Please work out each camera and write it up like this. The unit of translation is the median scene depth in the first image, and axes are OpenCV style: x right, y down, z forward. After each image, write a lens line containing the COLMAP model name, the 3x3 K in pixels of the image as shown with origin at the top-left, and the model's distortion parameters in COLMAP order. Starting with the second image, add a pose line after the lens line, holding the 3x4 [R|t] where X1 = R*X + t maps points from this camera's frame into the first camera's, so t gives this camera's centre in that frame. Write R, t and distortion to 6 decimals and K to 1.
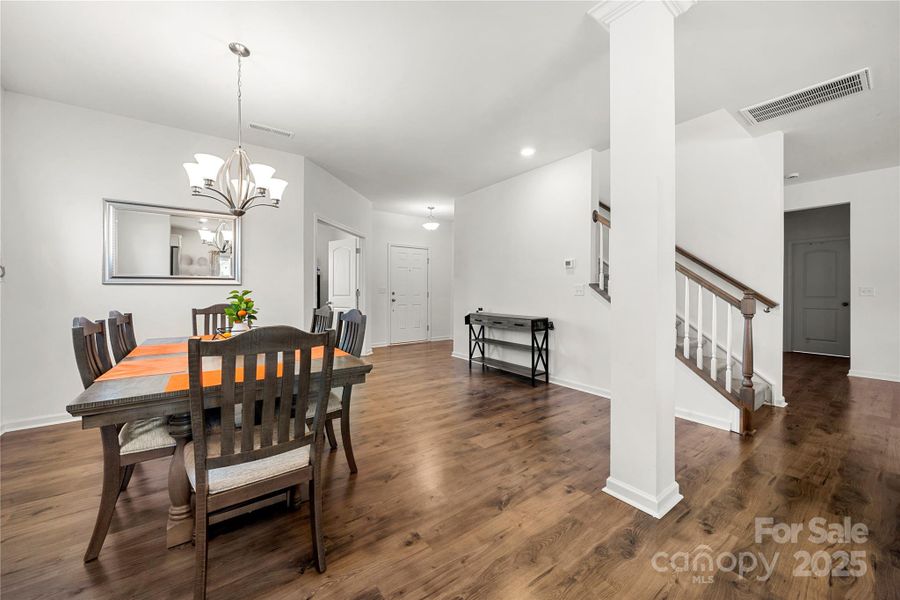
lens RADIAL K [[329.6, 0, 444.9], [0, 329.6, 289.2], [0, 0, 1]] dist [-0.001719, 0.000346]
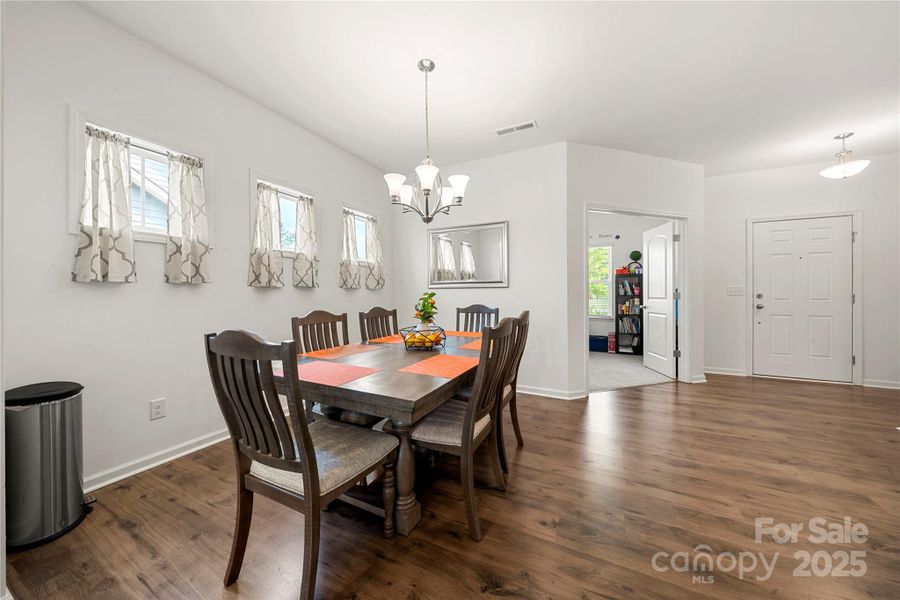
lens RADIAL K [[308.9, 0, 447.0], [0, 308.9, 292.9], [0, 0, 1]] dist [-0.006408, -0.000355]
pose [[0.461705, -0.003308, -0.887028, 0.152553], [0.007735, 0.999970, 0.000297, 0.003088], [0.887000, -0.006999, 0.461716, 0.317009]]
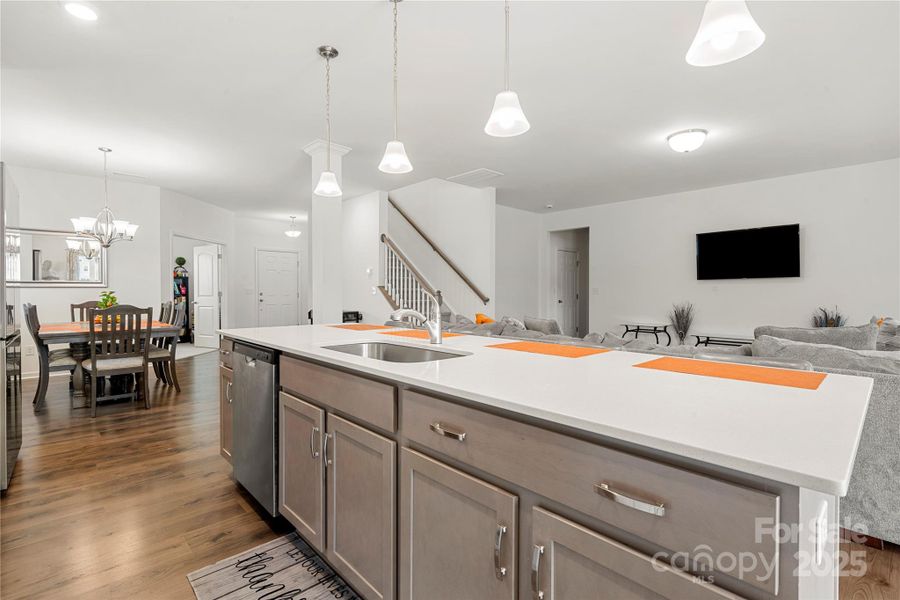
lens RADIAL K [[415.8, 0, 450.6], [0, 415.8, 295.3], [0, 0, 1]] dist [-0.003291, -0.001105]
pose [[0.989839, -0.004412, 0.142123, 0.445352], [0.002527, 0.999906, 0.013442, 0.000088], [-0.142169, -0.012946, 0.989758, -0.739065]]
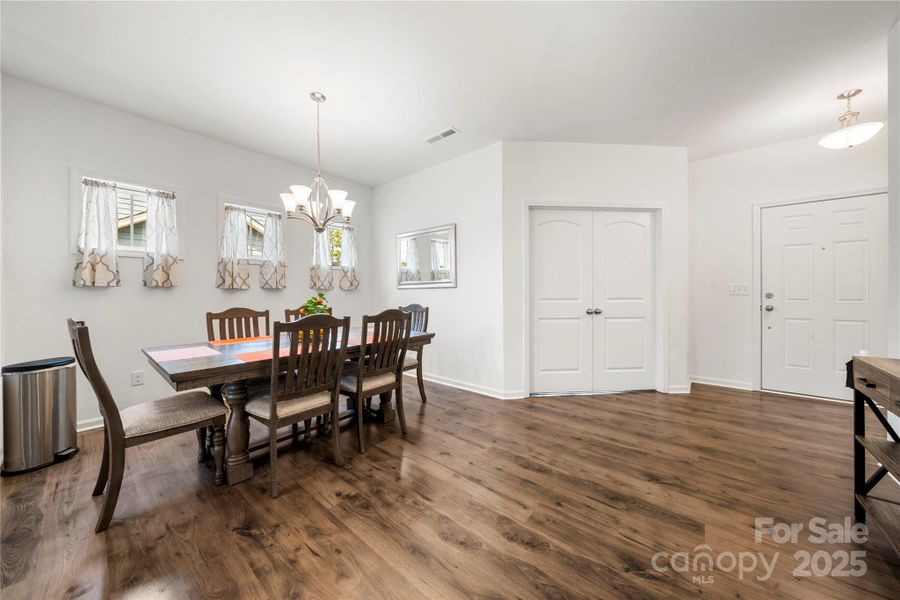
lens RADIAL K [[308.9, 0, 452.3], [0, 308.9, 292.4], [0, 0, 1]] dist [-0.006408, -0.000355]
pose [[0.249373, -0.006144, -0.968388, 0.326906], [0.011154, 0.999932, -0.003472, 0.006570], [0.968343, -0.009936, 0.249425, 0.635669]]
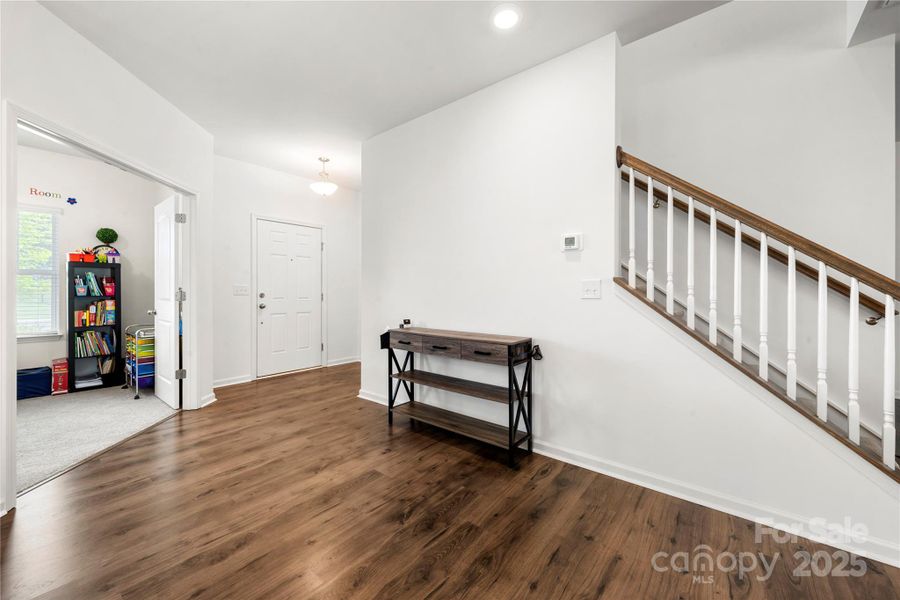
lens RADIAL K [[351.1, 0, 443.7], [0, 351.1, 291.6], [0, 0, 1]] dist [0.001662, -0.000345]
pose [[0.968318, -0.002481, 0.249709, 0.017274], [0.000908, 0.999979, 0.006416, 0.002836], [-0.249720, -0.005986, 0.968300, 0.457026]]
